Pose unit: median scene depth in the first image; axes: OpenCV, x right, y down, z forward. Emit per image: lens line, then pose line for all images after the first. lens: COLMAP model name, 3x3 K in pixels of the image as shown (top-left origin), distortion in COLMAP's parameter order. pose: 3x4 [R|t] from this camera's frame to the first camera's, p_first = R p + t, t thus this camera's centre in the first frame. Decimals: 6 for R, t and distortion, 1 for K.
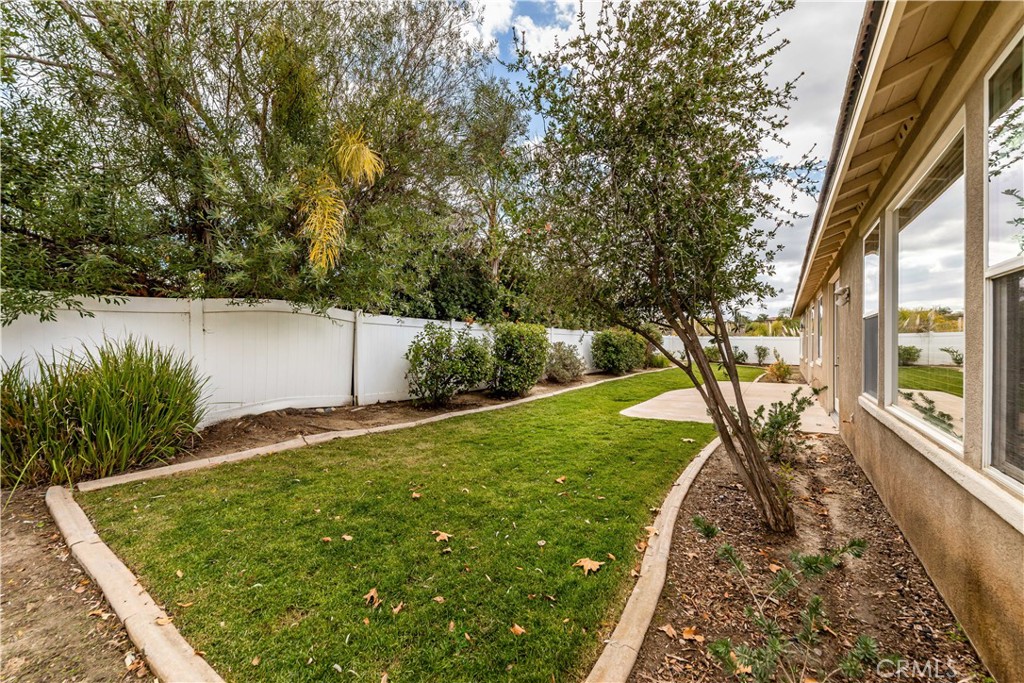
lens RADIAL K [[387.2, 0, 508.7], [0, 387.2, 347.3], [0, 0, 1]] dist [0.002170, -0.000437]
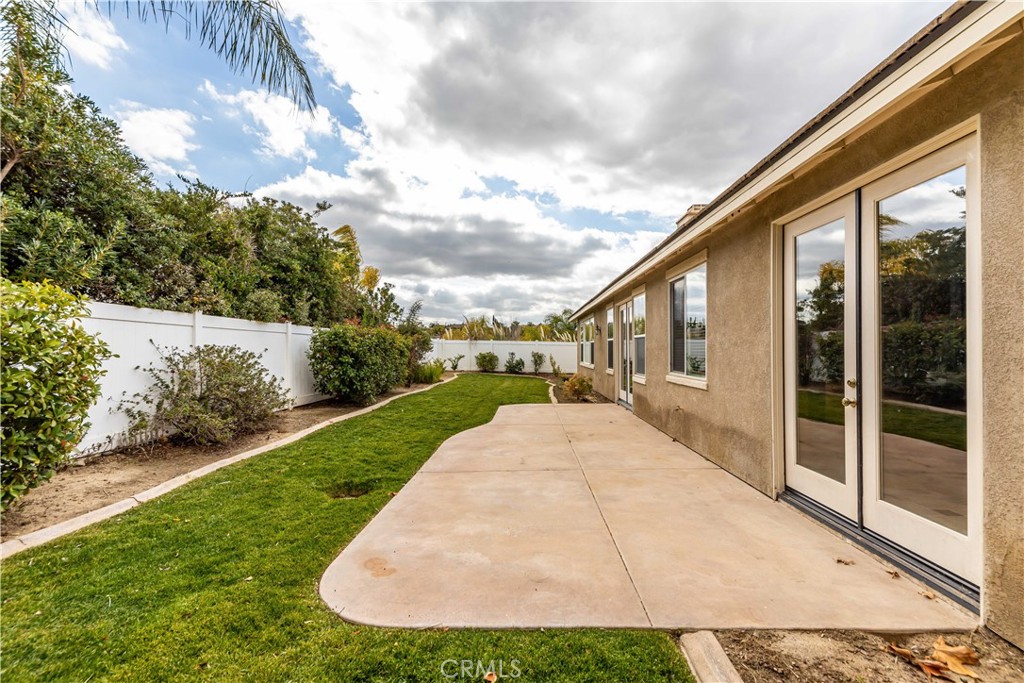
lens RADIAL K [[435.3, 0, 513.3], [0, 435.3, 346.6], [0, 0, 1]] dist [0.002854, -0.000518]
pose [[0.840077, 0.005634, 0.542437, 0.108015], [0.001975, 0.999908, -0.013445, -0.004072], [-0.542463, 0.012366, 0.839989, 0.300384]]
